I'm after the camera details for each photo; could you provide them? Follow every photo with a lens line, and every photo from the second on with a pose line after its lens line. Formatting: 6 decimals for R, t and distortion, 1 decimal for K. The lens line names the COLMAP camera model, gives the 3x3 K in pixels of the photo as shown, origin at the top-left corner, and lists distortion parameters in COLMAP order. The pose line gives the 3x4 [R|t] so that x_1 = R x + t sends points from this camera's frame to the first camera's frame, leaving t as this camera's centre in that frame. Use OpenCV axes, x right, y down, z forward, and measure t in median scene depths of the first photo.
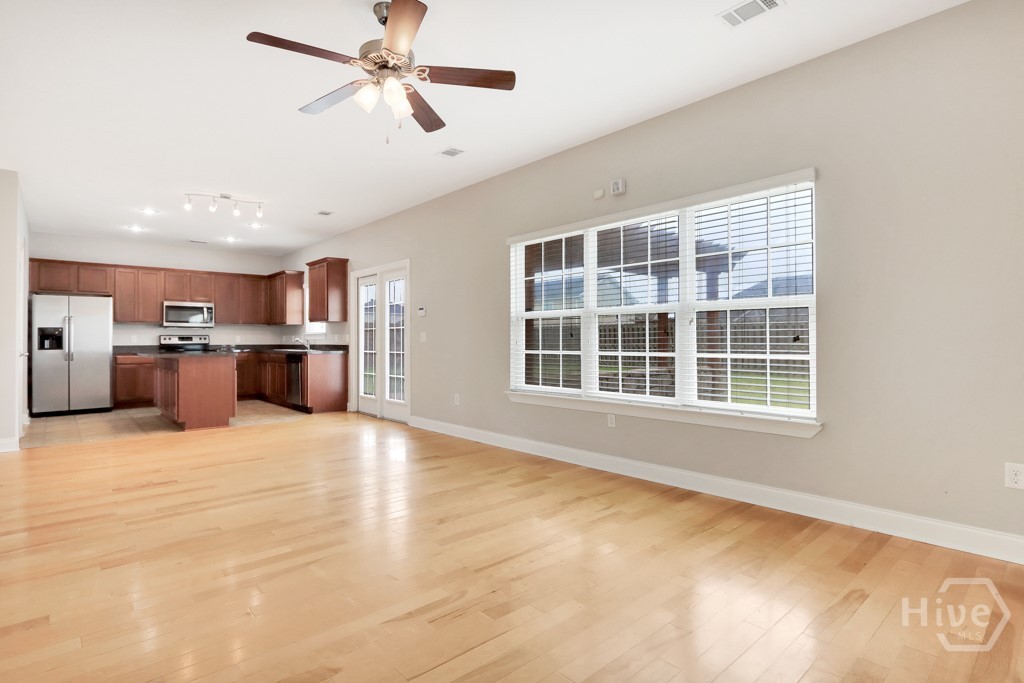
lens RADIAL K [[520.8, 0, 511.1], [0, 520.8, 339.1], [0, 0, 1]] dist [-0.008926, -0.002731]
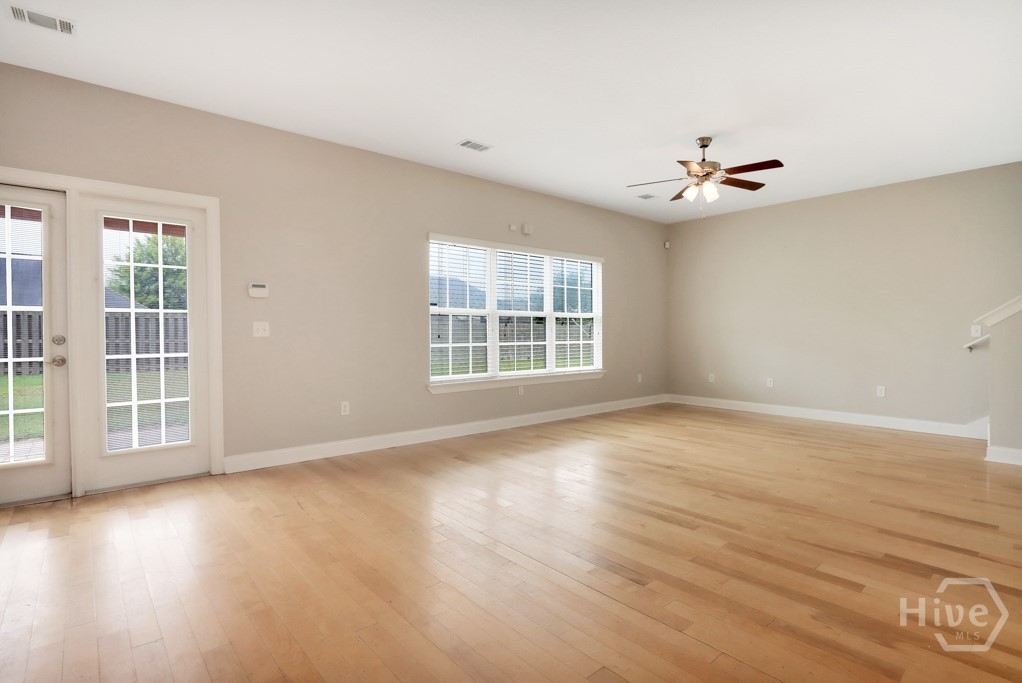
lens RADIAL K [[502.6, 0, 507.5], [0, 502.6, 343.1], [0, 0, 1]] dist [-0.025097, 0.008517]
pose [[0.021039, -0.018902, 0.999600, -0.666377], [-0.002539, 0.999817, 0.018959, 0.000661], [-0.999775, -0.002937, 0.020987, 0.567264]]
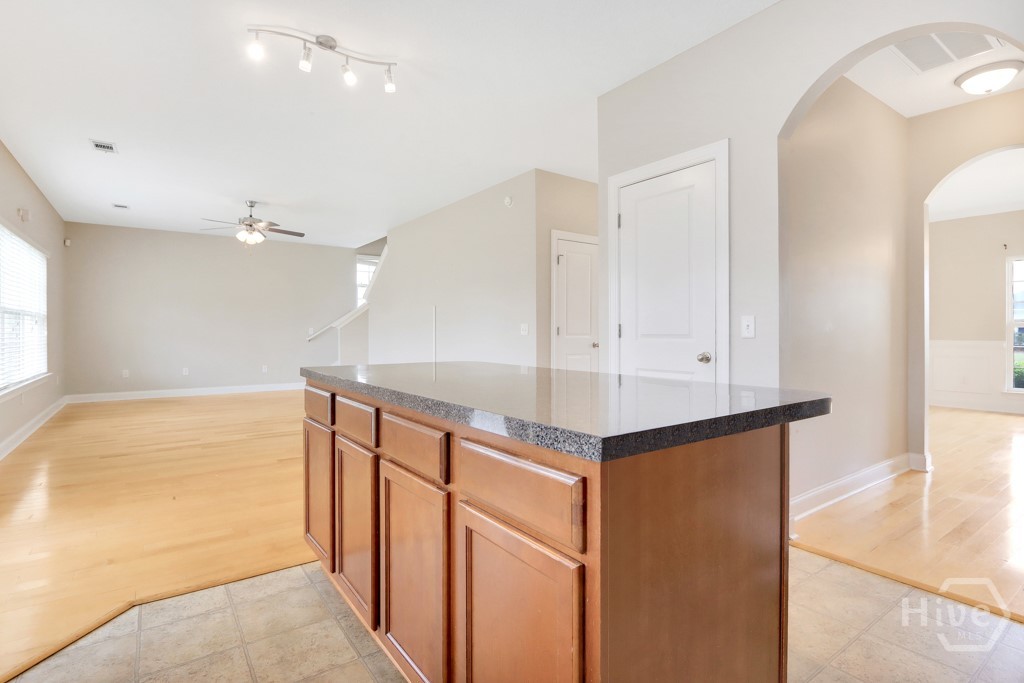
lens RADIAL K [[503.6, 0, 505.1], [0, 503.6, 330.9], [0, 0, 1]] dist [-0.025097, 0.008517]
pose [[-0.992800, 0.006571, 0.119600, -0.614976], [0.006235, 0.999976, -0.003179, 0.002888], [-0.119618, -0.002410, -0.992817, 1.146688]]
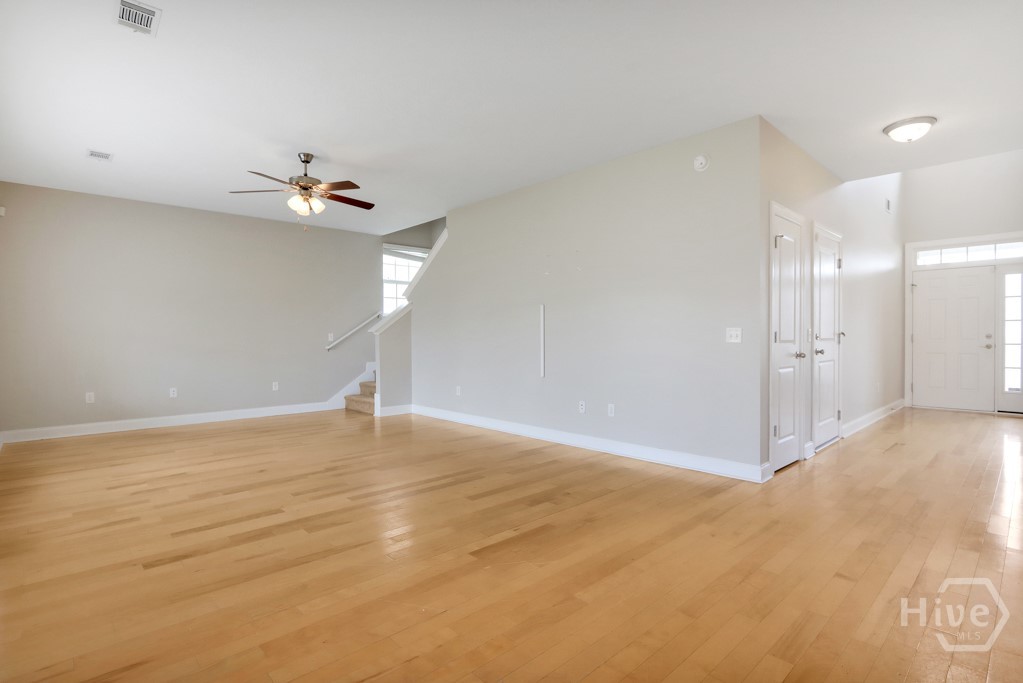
lens RADIAL K [[503.4, 0, 503.8], [0, 503.4, 341.1], [0, 0, 1]] dist [-0.008067, 0.000388]
pose [[-0.999957, 0.009109, -0.001559, -0.321250], [0.009096, 0.999925, 0.008255, -0.001626], [0.001634, 0.008241, -0.999965, 0.960285]]
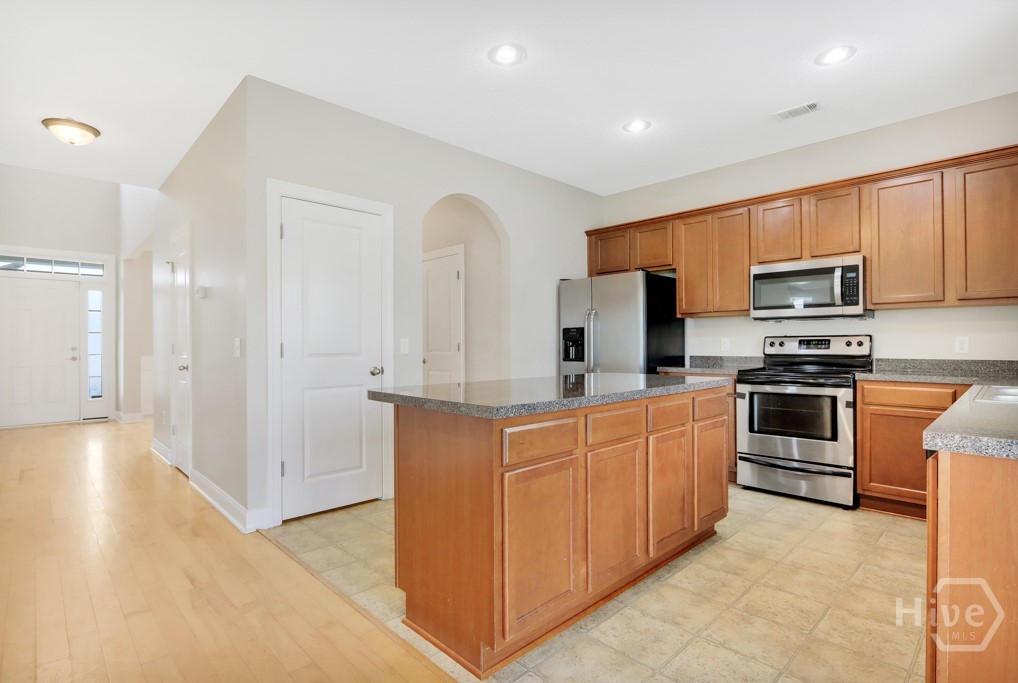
lens RADIAL K [[500.6, 0, 508.7], [0, 500.6, 347.0], [0, 0, 1]] dist [-0.025097, 0.008517]
pose [[0.023263, 0.012631, -0.999650, -0.231679], [0.006527, 0.999897, 0.012786, -0.005734], [0.999708, -0.006822, 0.023178, 0.835739]]
